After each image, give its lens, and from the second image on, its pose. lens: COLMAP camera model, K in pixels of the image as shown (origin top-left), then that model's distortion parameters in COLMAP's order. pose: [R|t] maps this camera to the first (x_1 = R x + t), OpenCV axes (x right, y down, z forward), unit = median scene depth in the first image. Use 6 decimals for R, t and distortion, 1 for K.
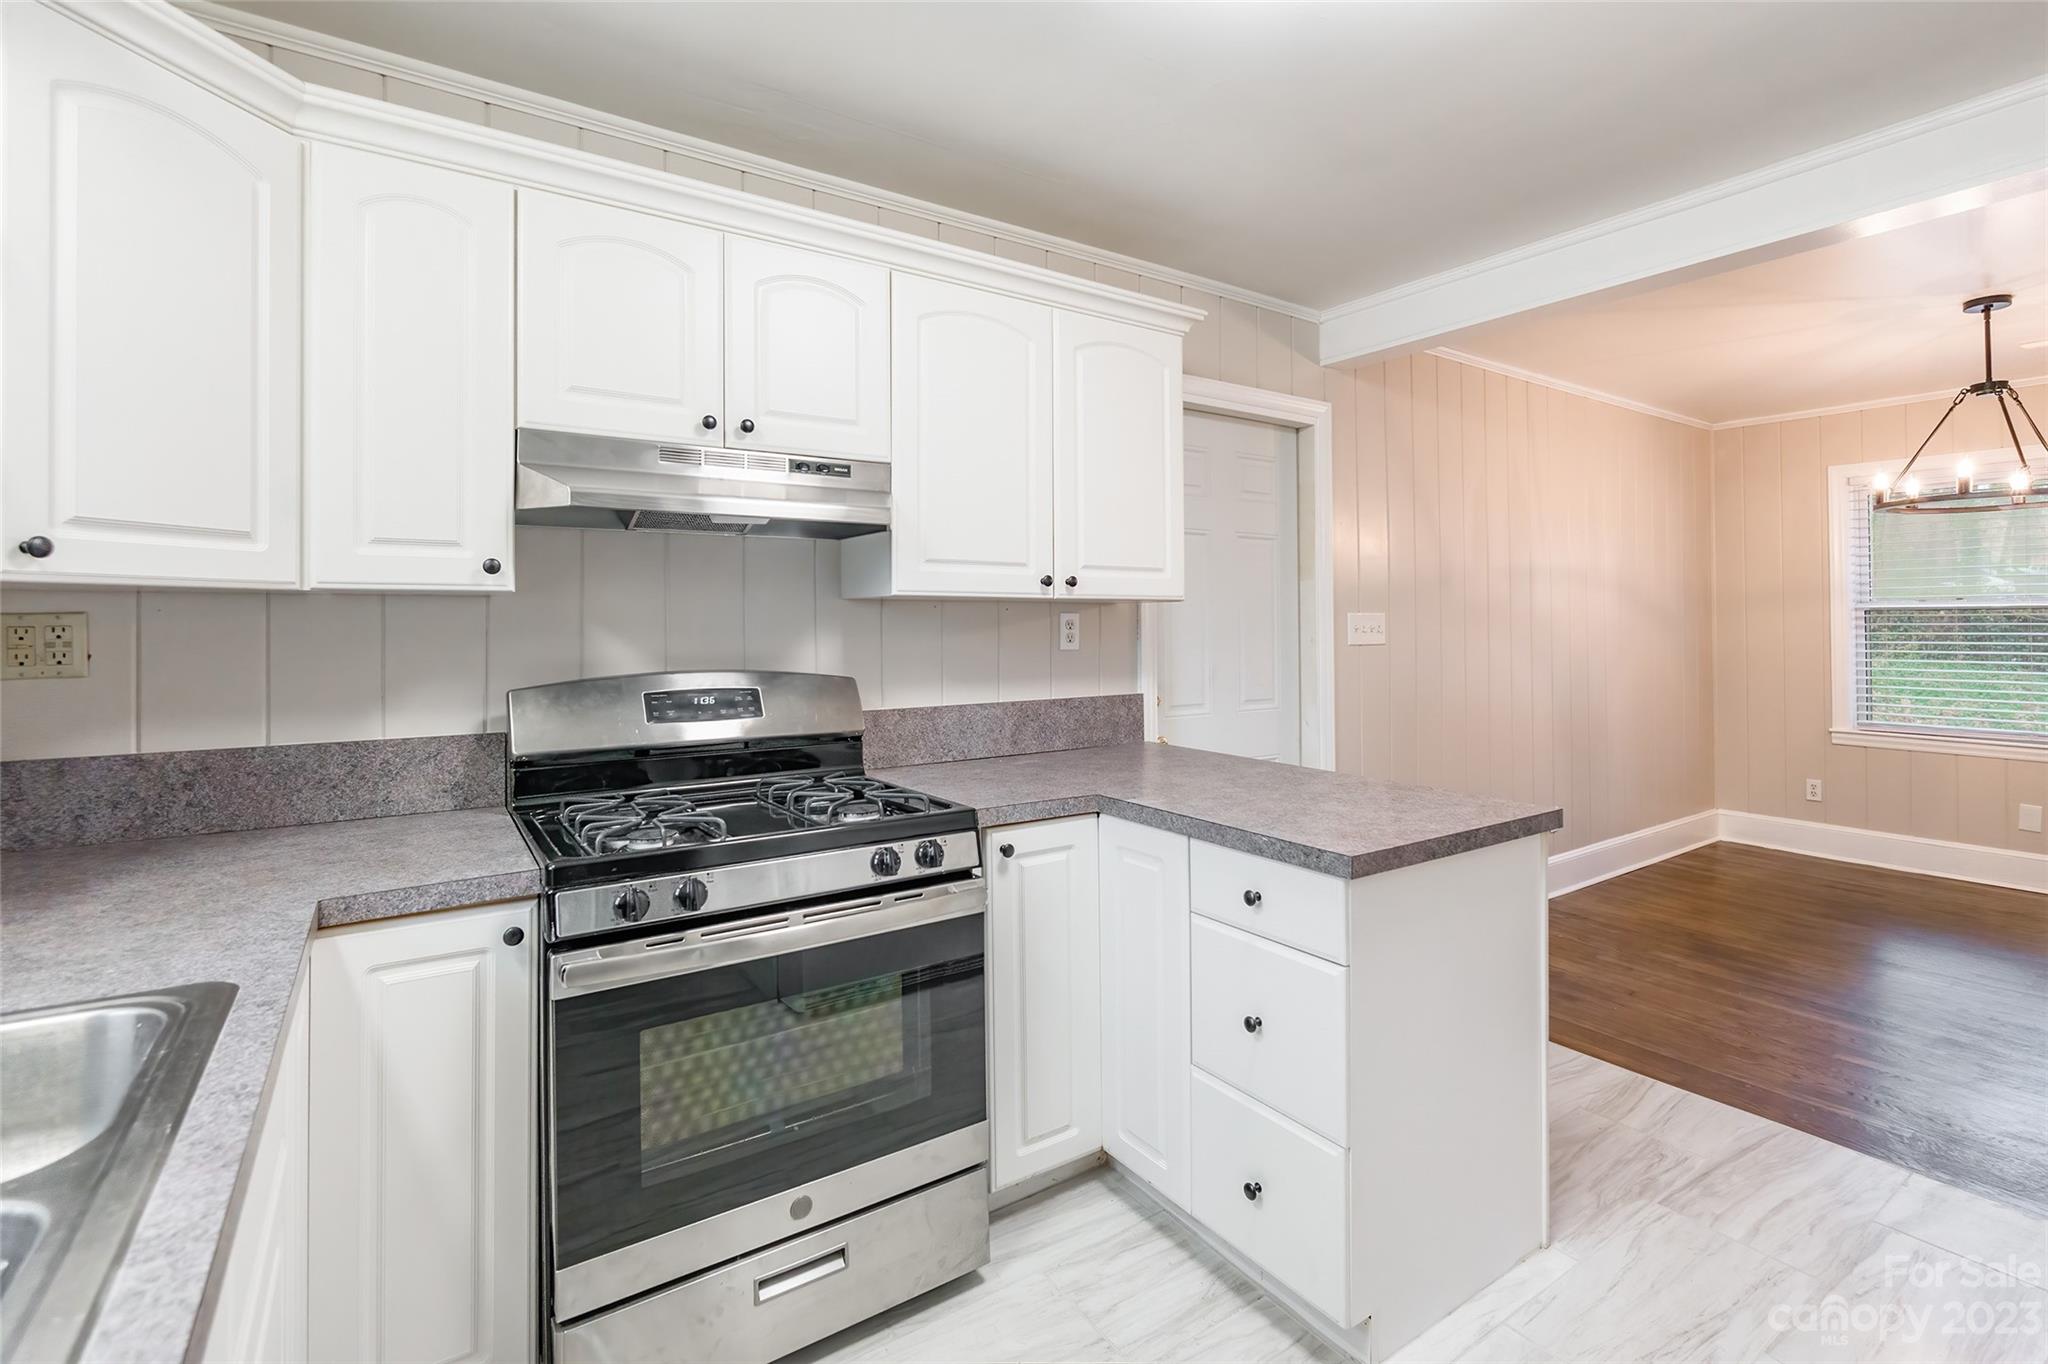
lens RADIAL K [[943.6, 0, 1066.2], [0, 943.6, 604.9], [0, 0, 1]] dist [-0.009594, 0.001427]
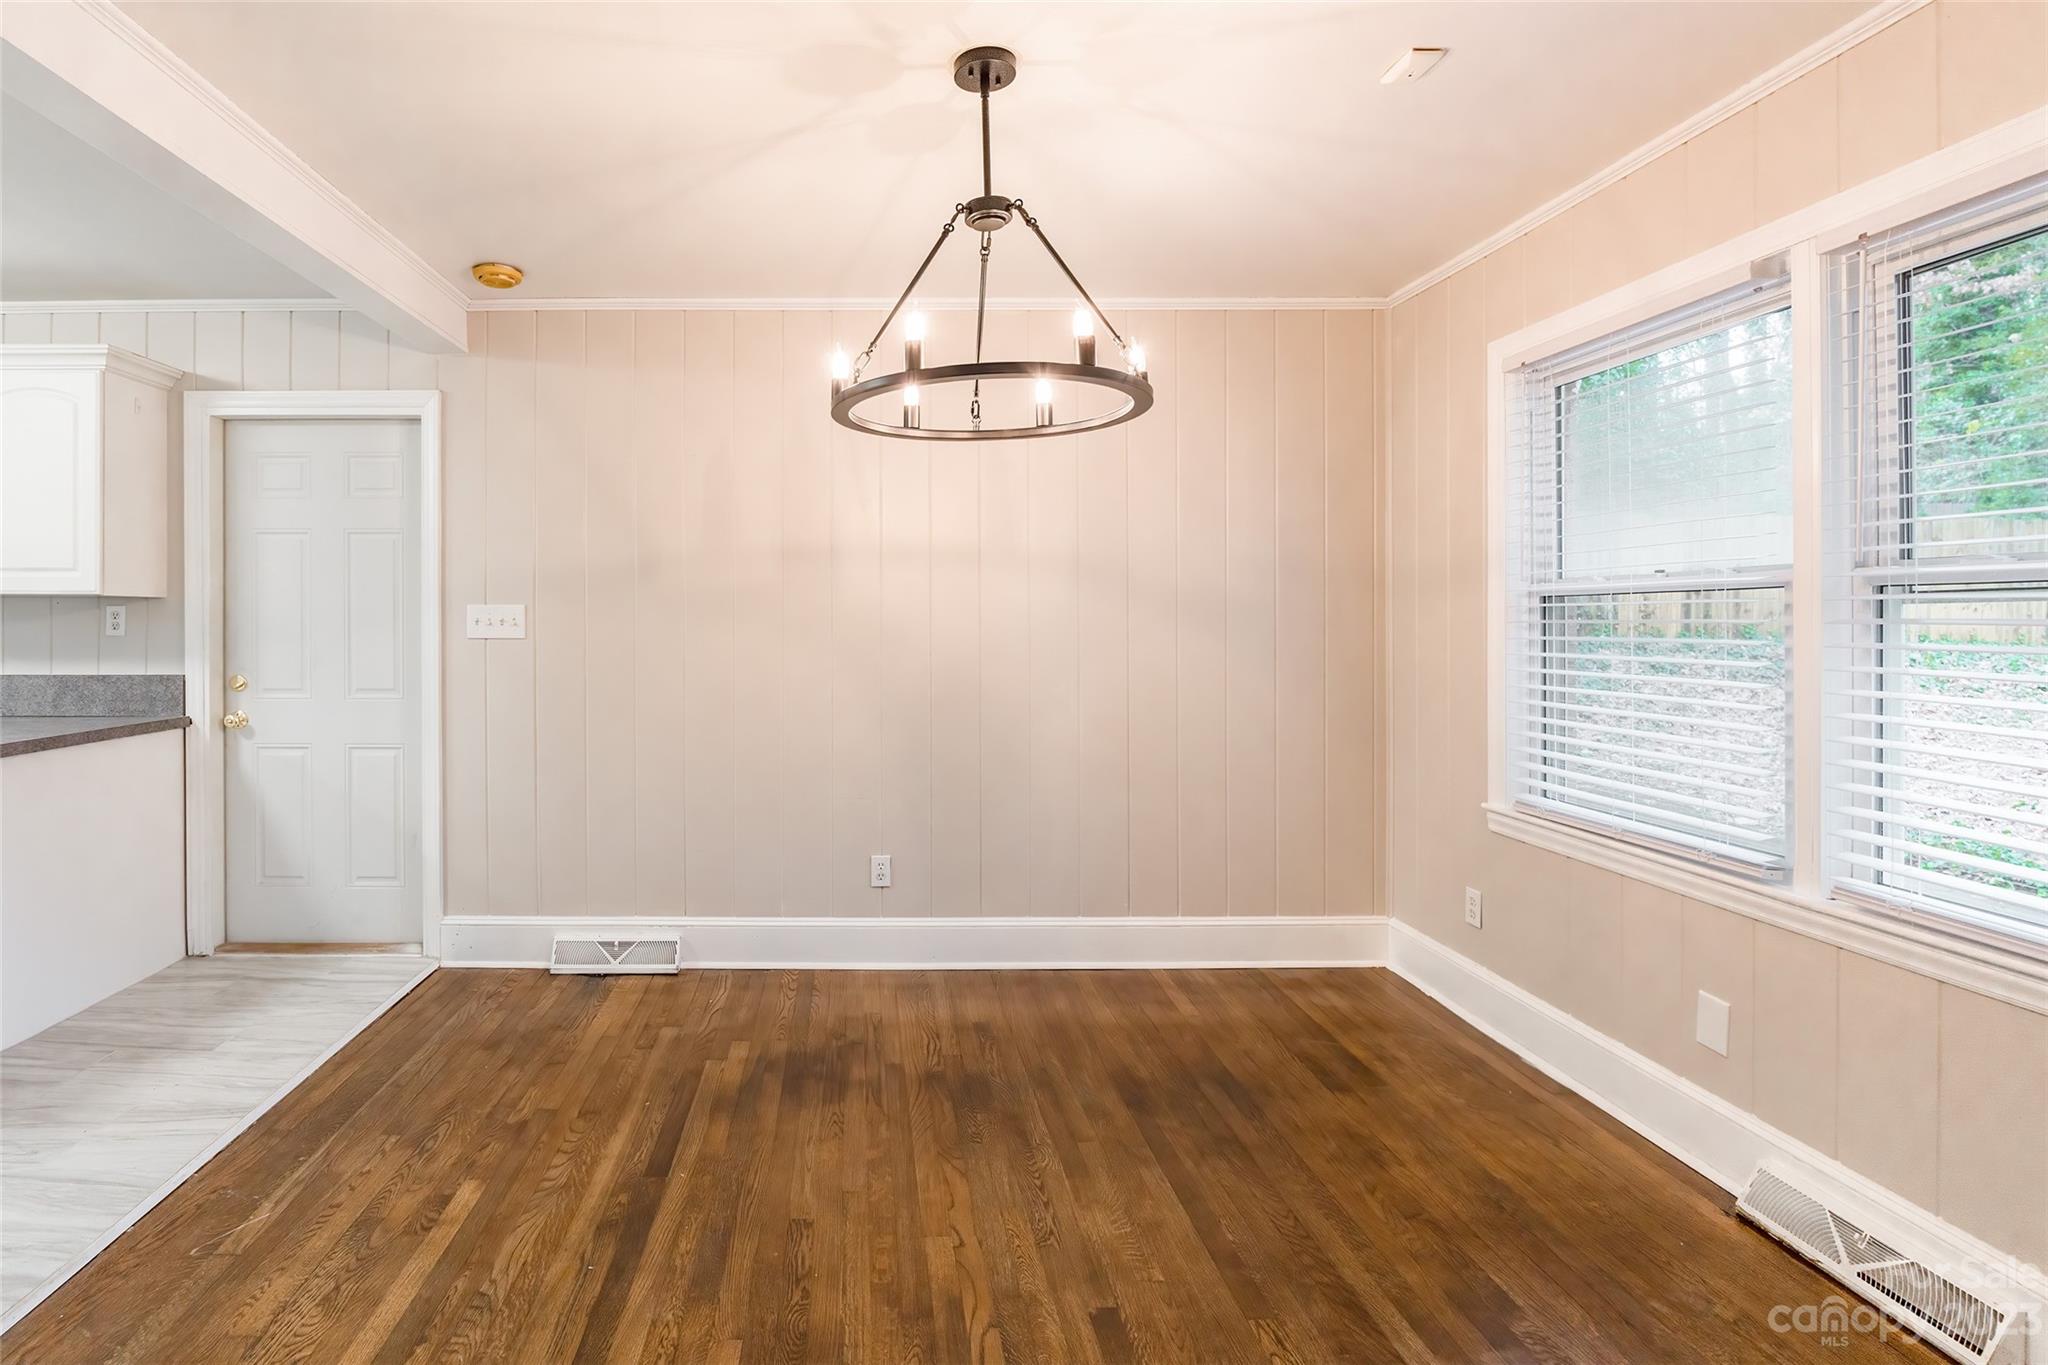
lens RADIAL K [[943.6, 0, 824.2], [0, 943.6, 619.8], [0, 0, 1]] dist [-0.009594, 0.001427]
pose [[0.814702, 0.001220, -0.579879, 1.082930], [0.006417, 0.999918, 0.011120, 0.014016], [0.579845, -0.012781, 0.814627, 0.398863]]
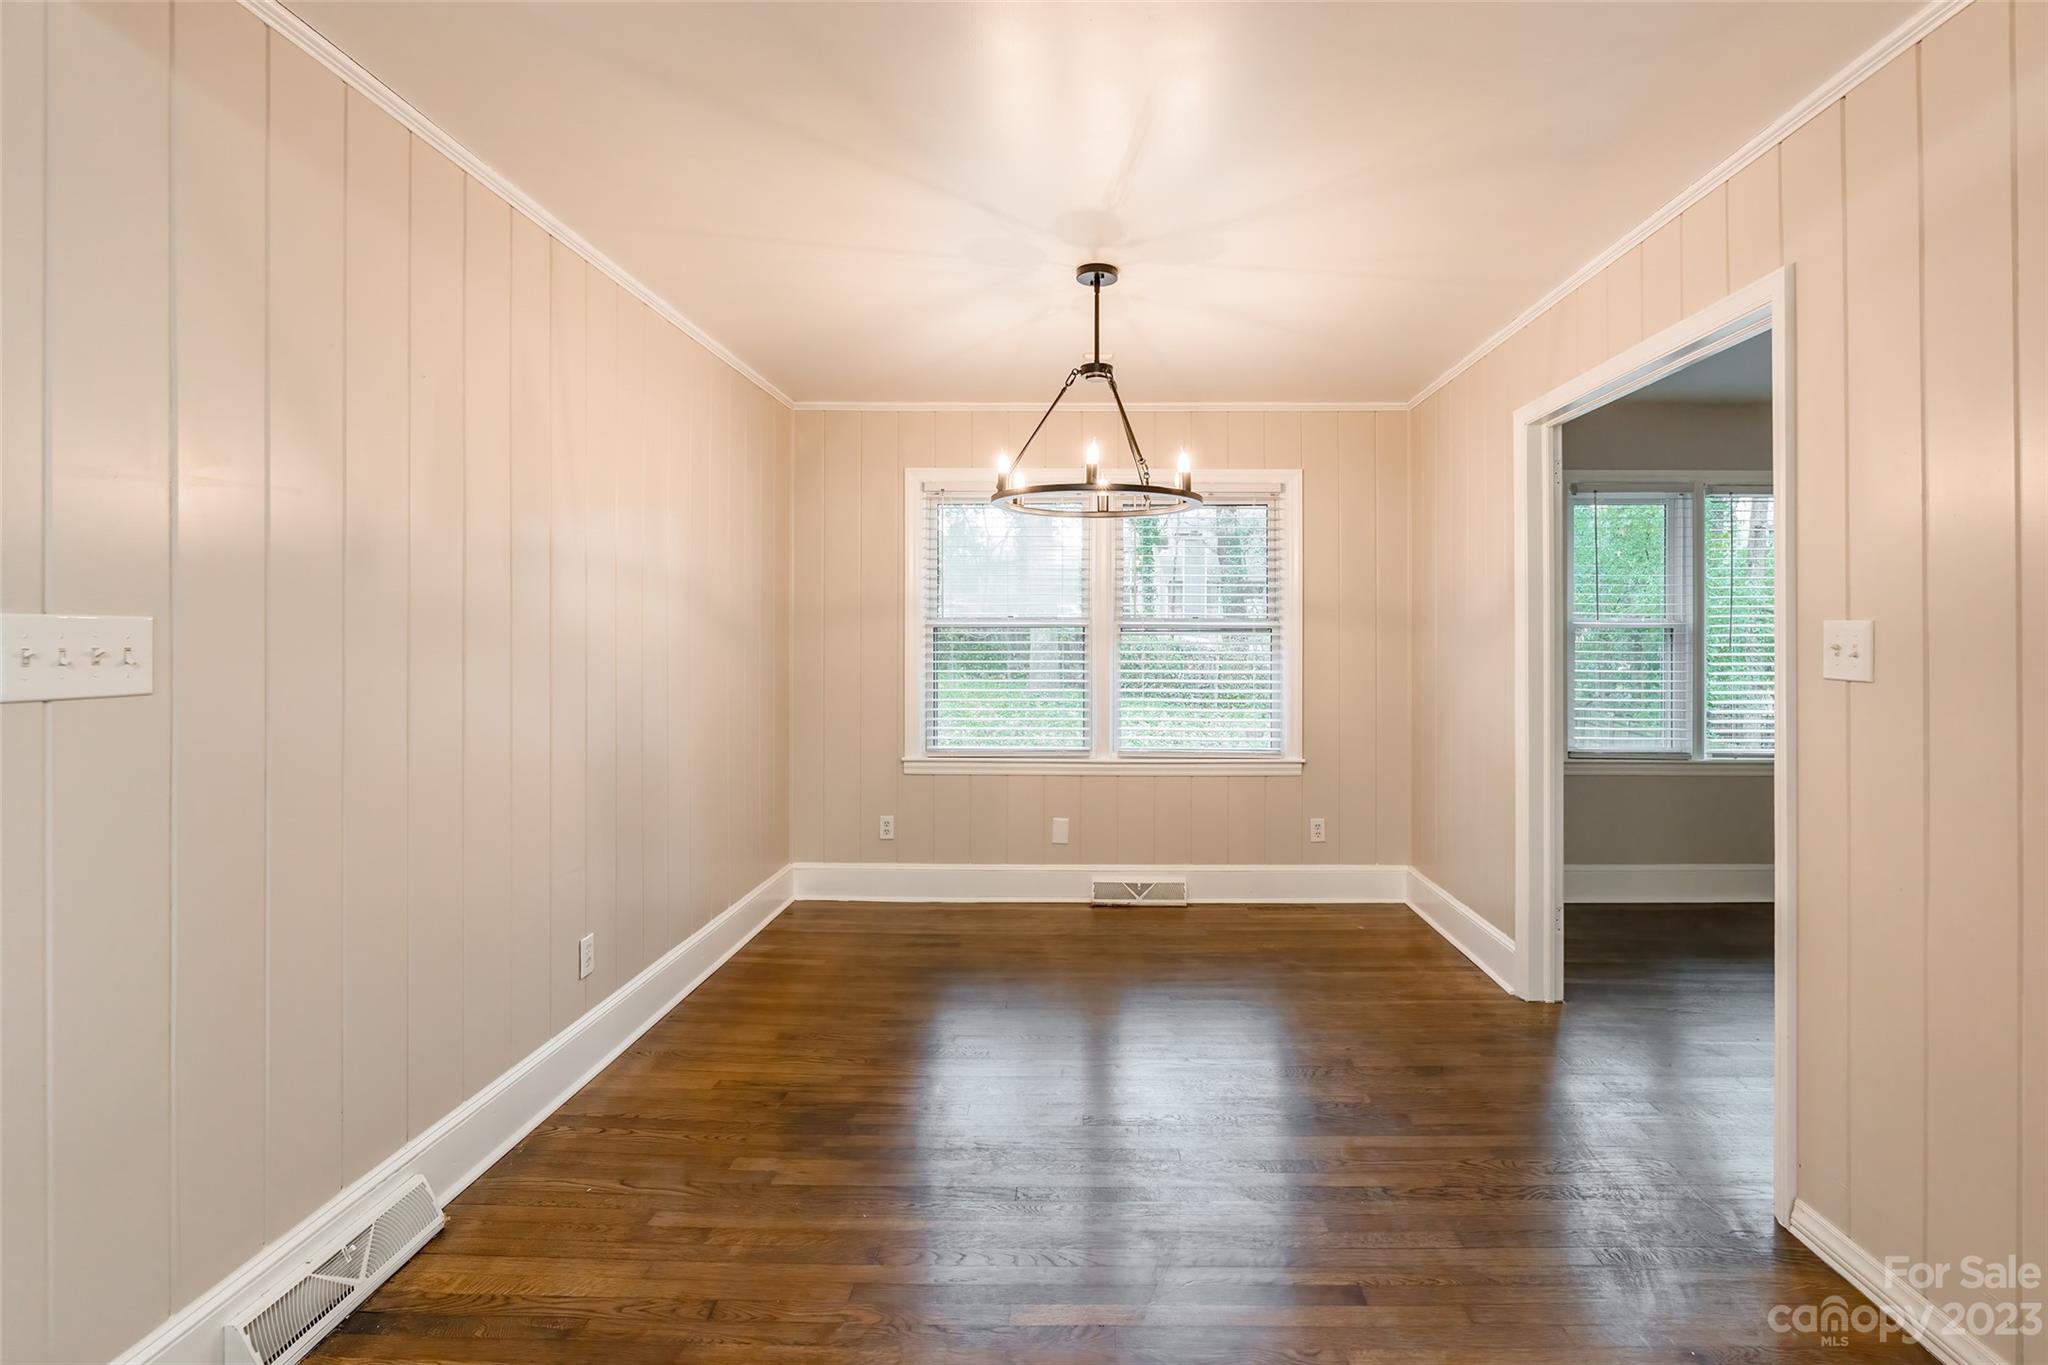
lens RADIAL K [[943.6, 0, 1097.3], [0, 943.6, 630.9], [0, 0, 1]] dist [-0.009594, 0.001427]
pose [[0.579256, 0.008756, 0.815099, 0.238295], [-0.015614, 0.999878, 0.000355, 0.008161], [-0.814996, -0.012932, 0.579322, 0.425269]]
